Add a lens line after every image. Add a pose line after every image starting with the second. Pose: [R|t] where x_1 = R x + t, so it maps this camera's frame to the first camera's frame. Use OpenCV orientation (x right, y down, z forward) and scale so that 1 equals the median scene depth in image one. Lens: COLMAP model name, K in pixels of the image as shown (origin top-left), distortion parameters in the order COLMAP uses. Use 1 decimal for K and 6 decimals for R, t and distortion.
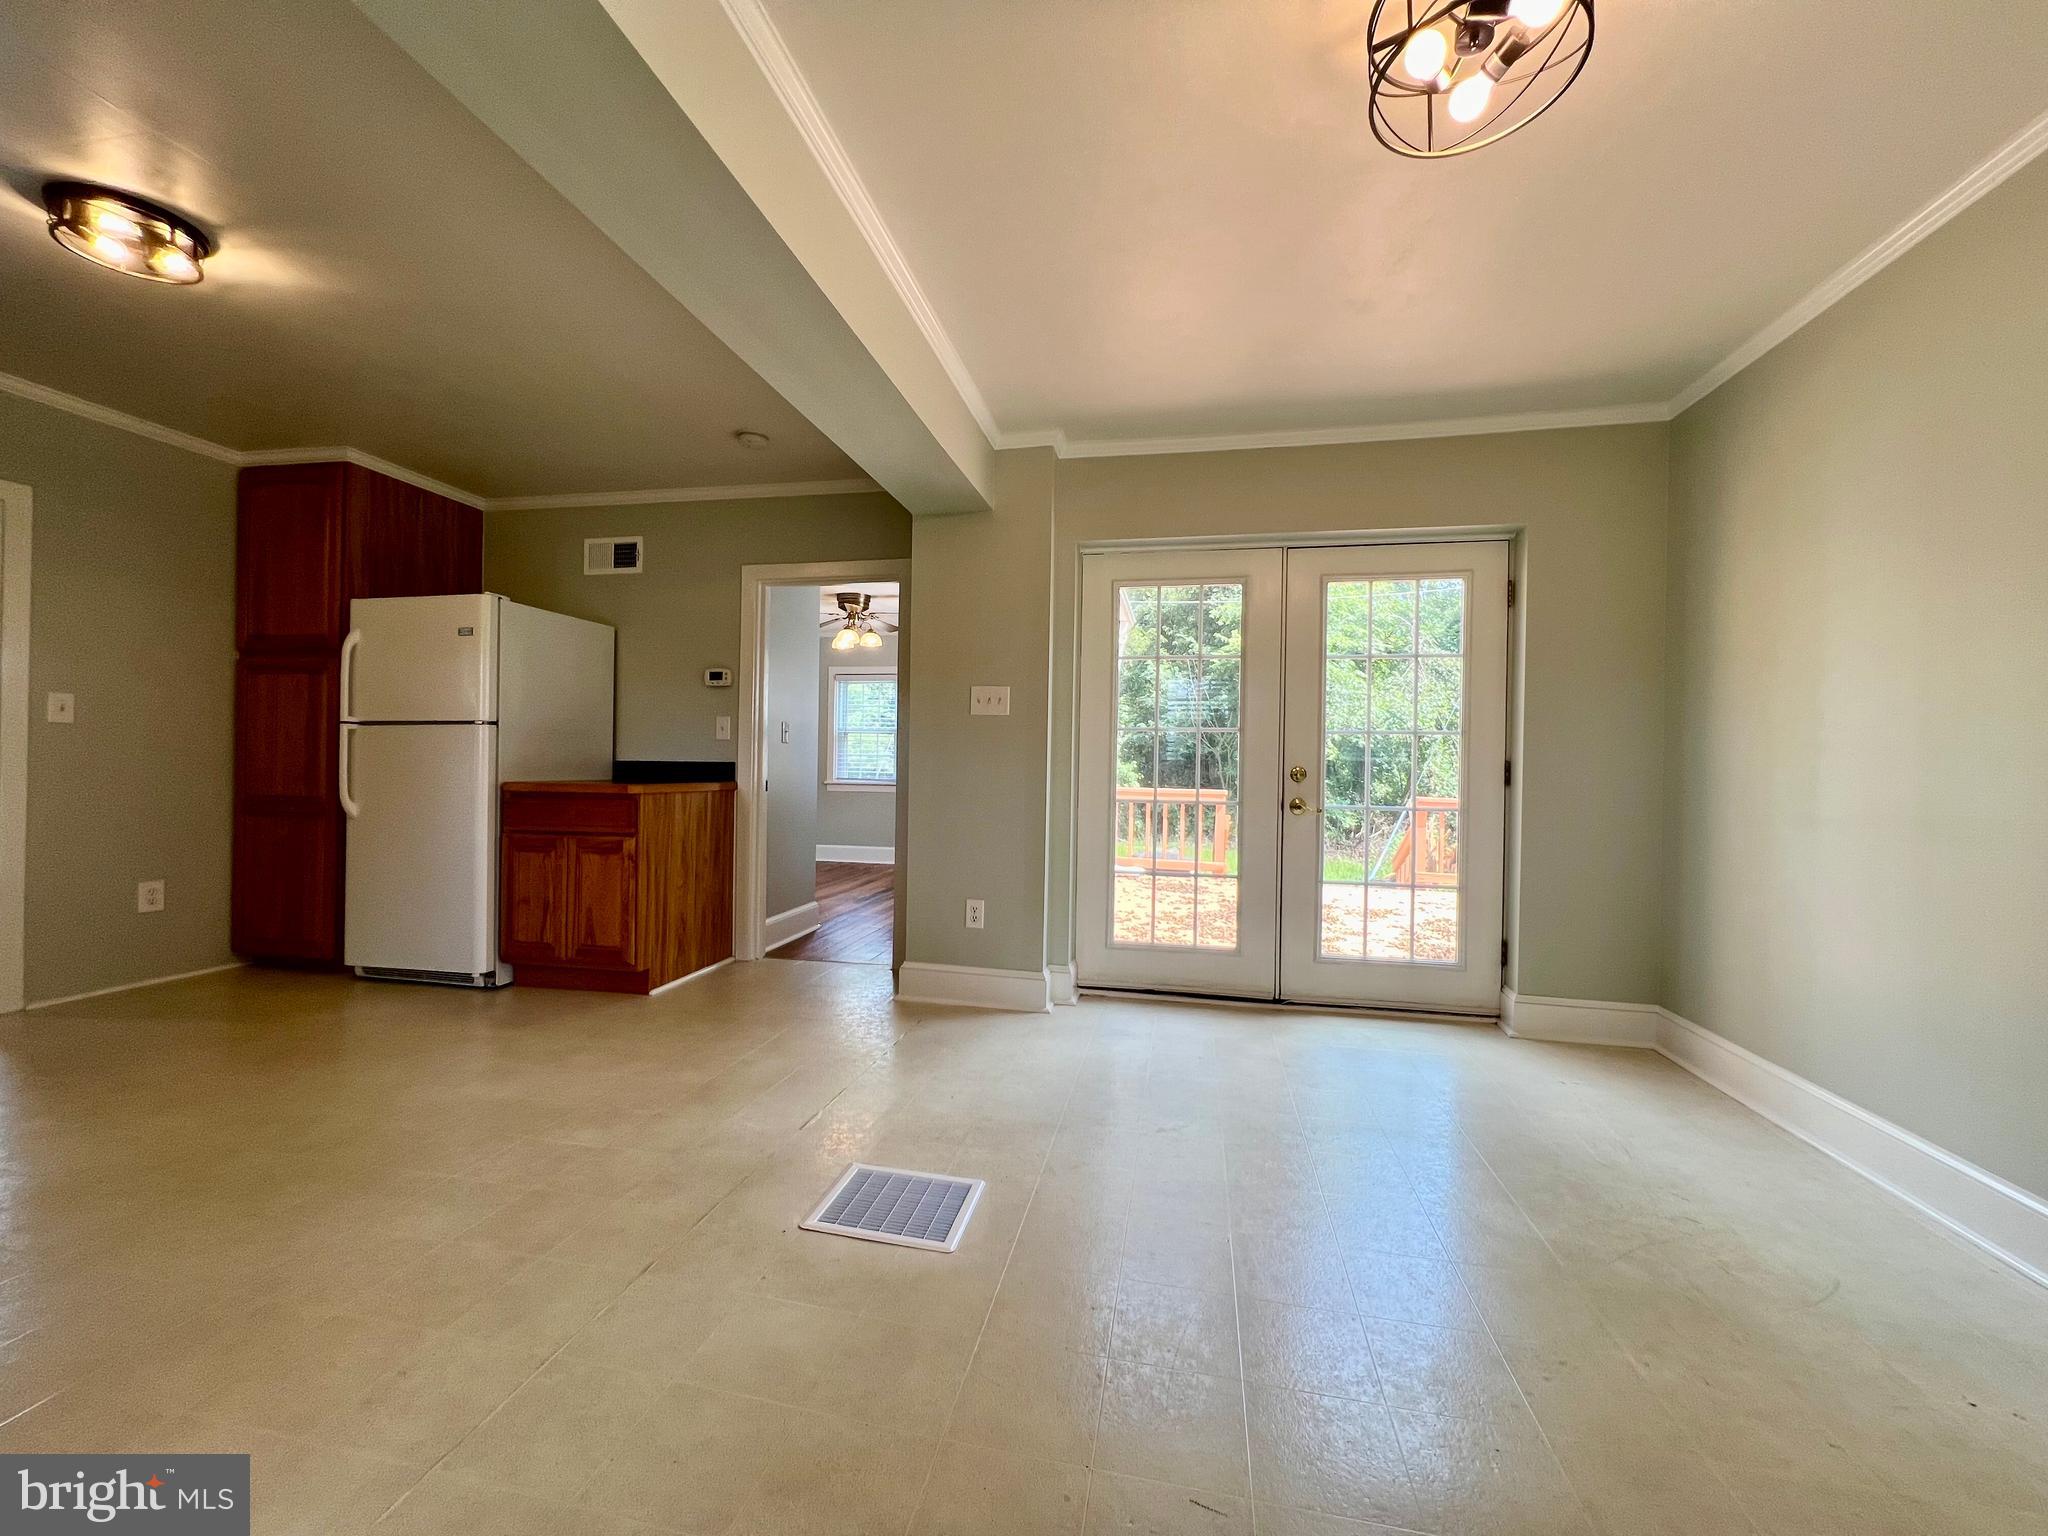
lens RADIAL K [[831.2, 0, 1033.2], [0, 831.2, 769.1], [0, 0, 1]] dist [-0.003946, 0.000396]
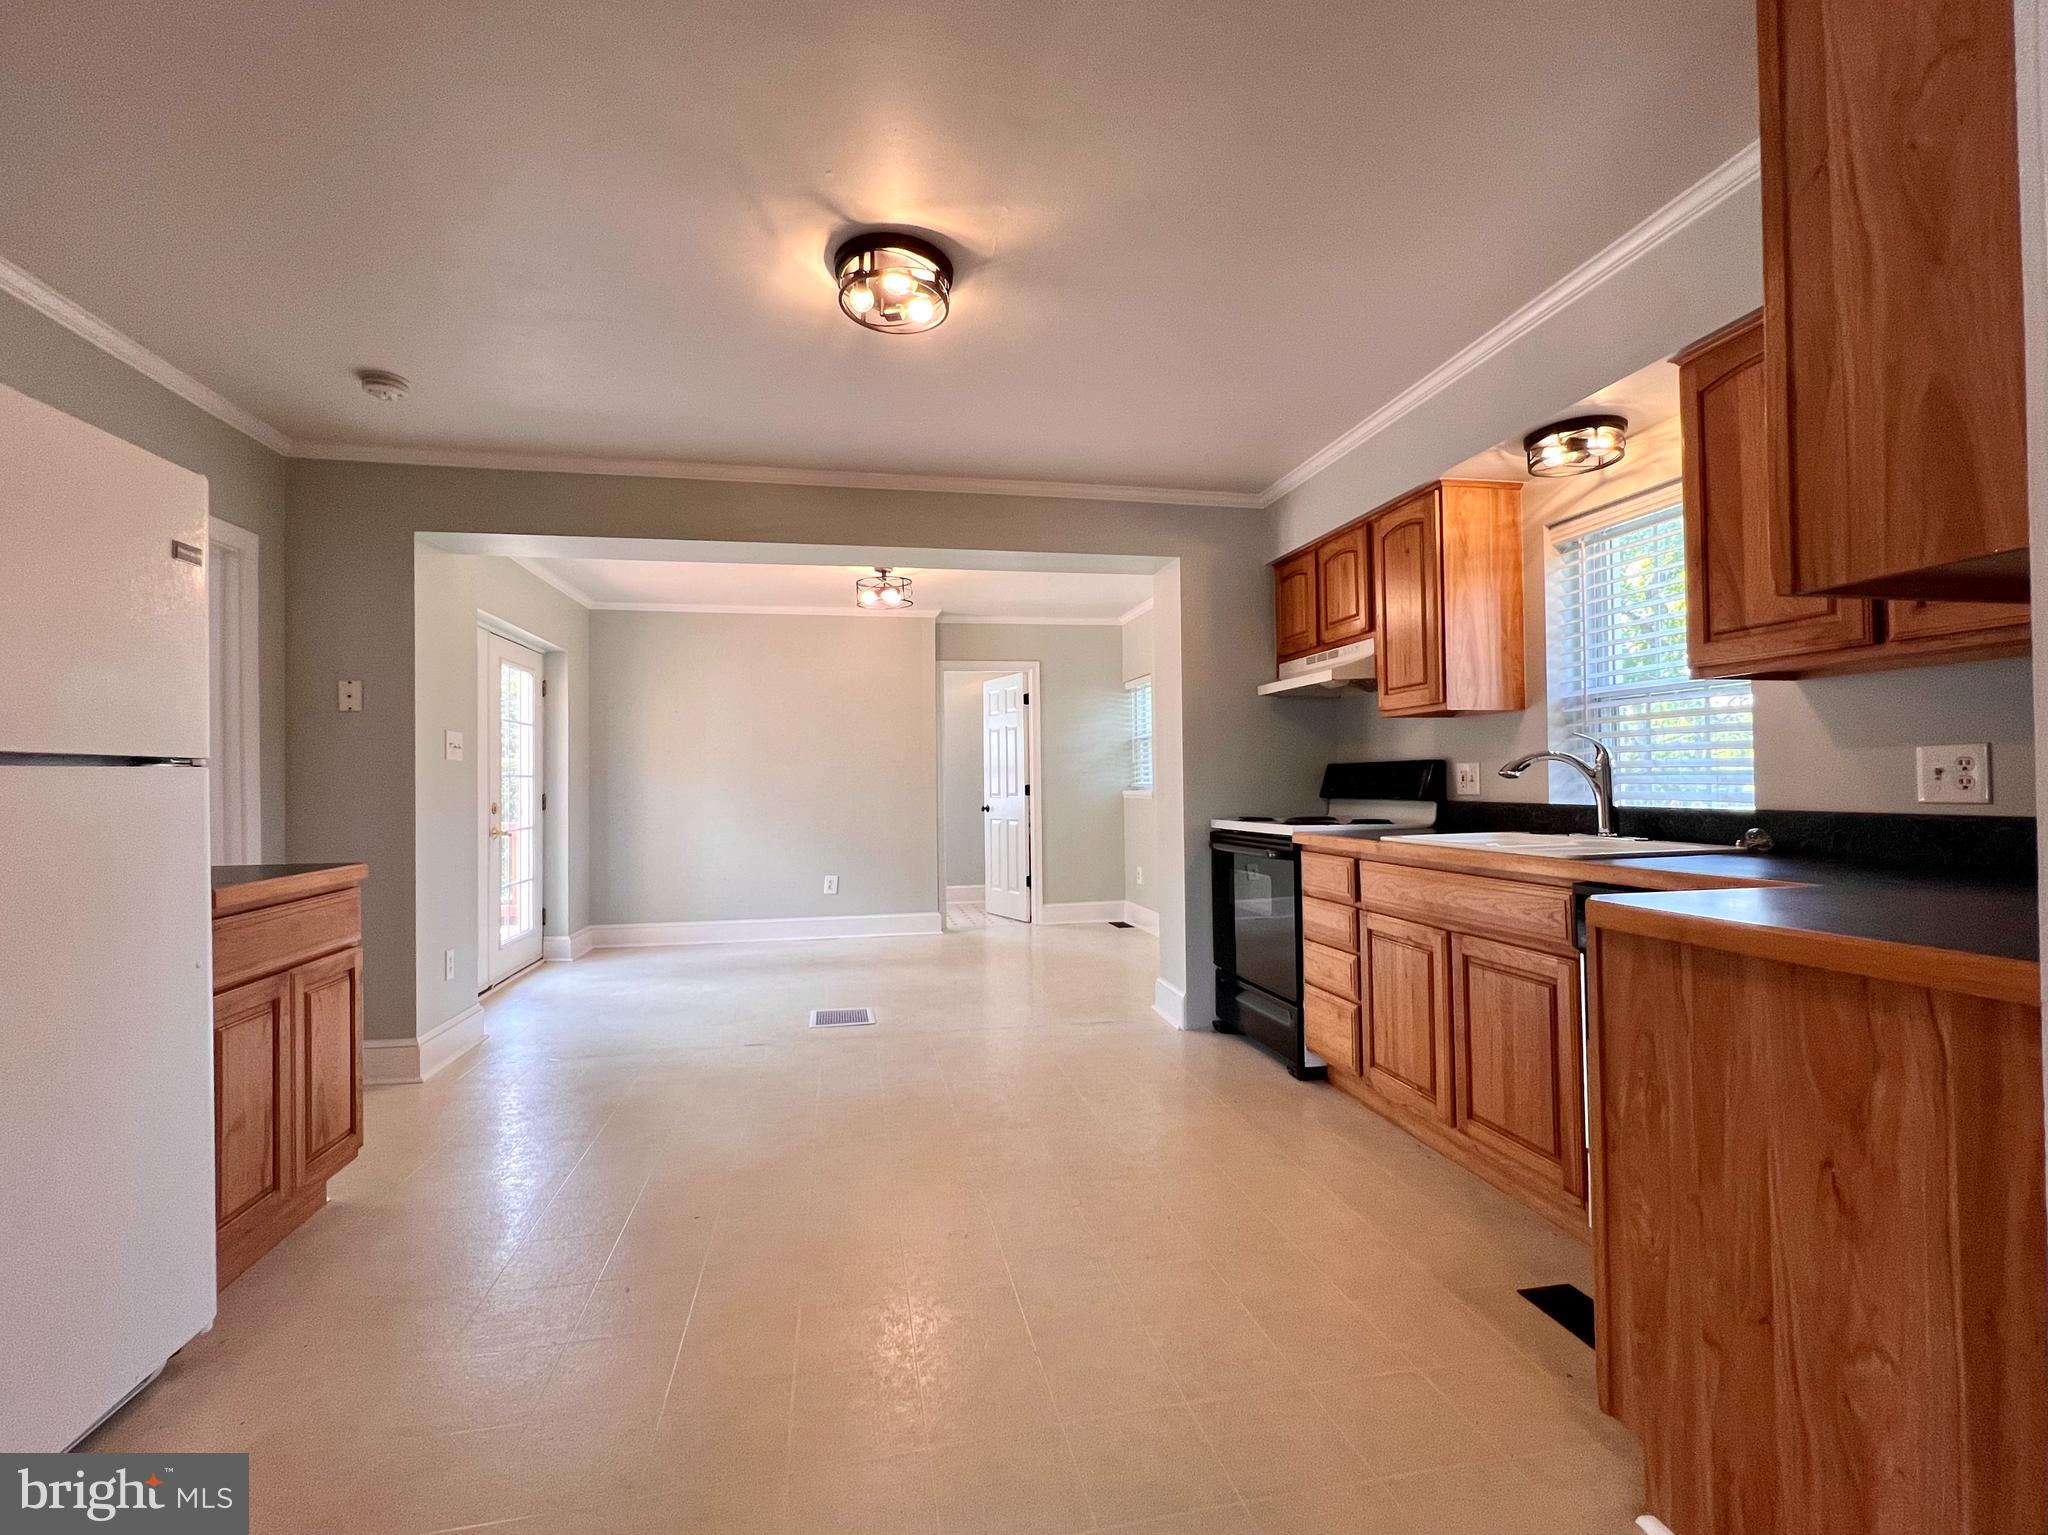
lens RADIAL K [[899.5, 0, 1022.8], [0, 899.5, 766.0], [0, 0, 1]] dist [-0.004669, 0.001768]
pose [[-0.382636, 0.004353, 0.923889, -1.273281], [0.005128, 0.999984, -0.002588, -0.050842], [-0.923885, 0.003747, -0.382652, 0.761538]]
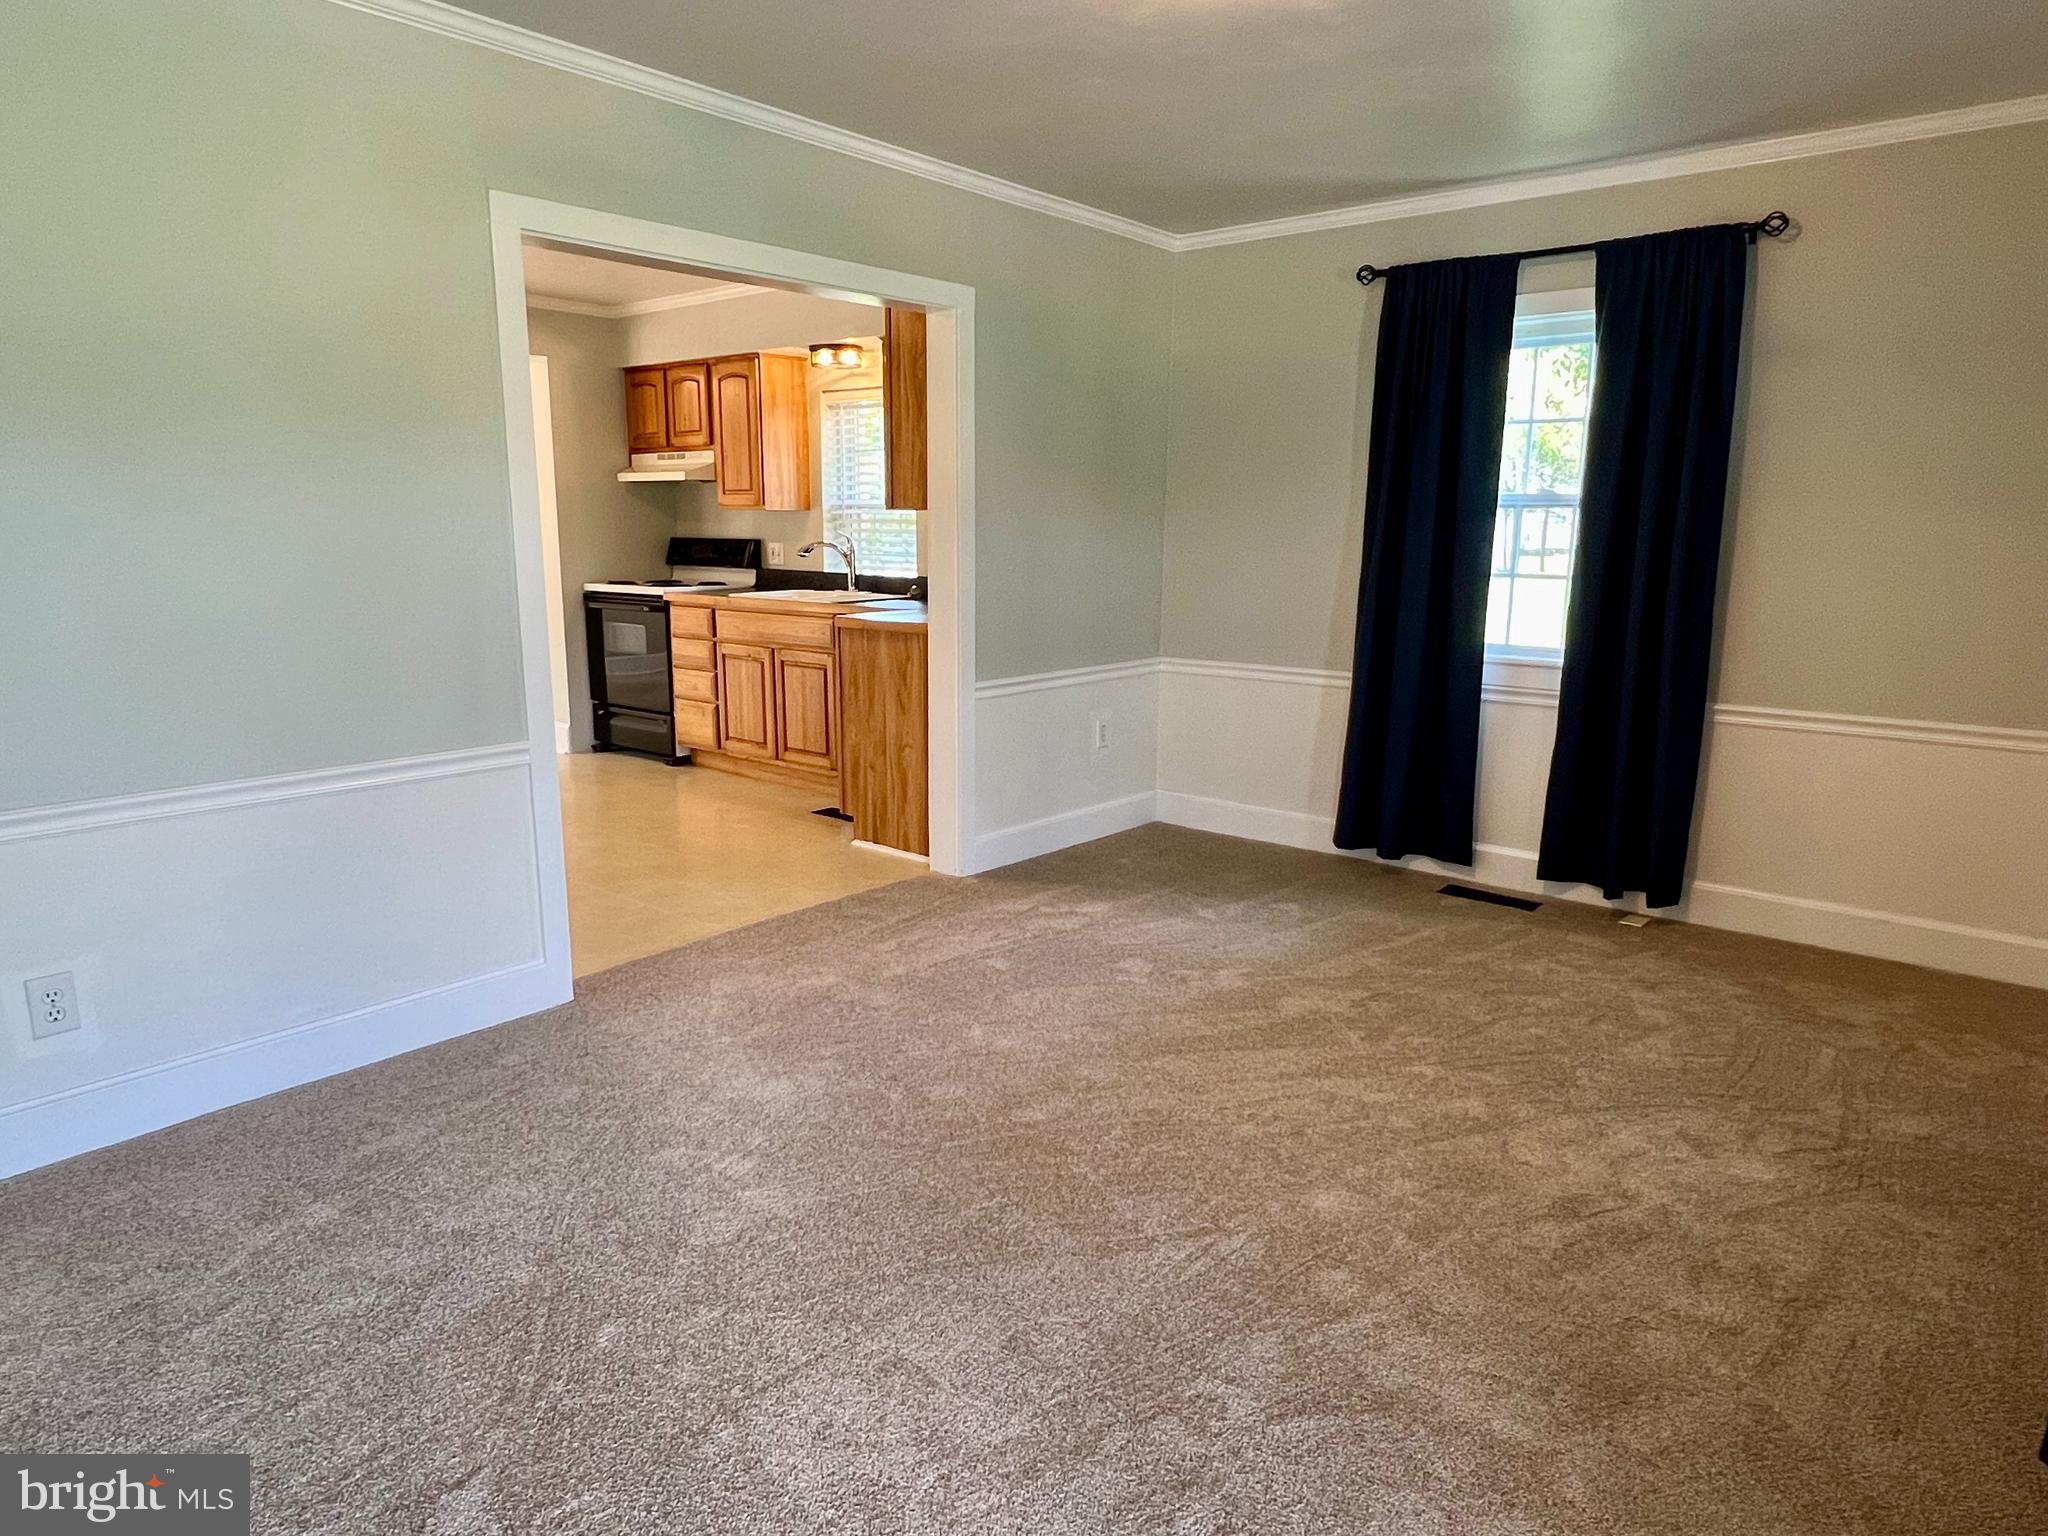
lens RADIAL K [[1228.9, 0, 1030.8], [0, 1228.9, 758.7], [0, 0, 1]] dist [-0.003875, -0.001117]
pose [[-0.881643, -0.112330, 0.458353, -1.821370], [-0.022177, 0.980047, 0.197526, -0.109182], [-0.471395, 0.163982, -0.866543, 1.464843]]
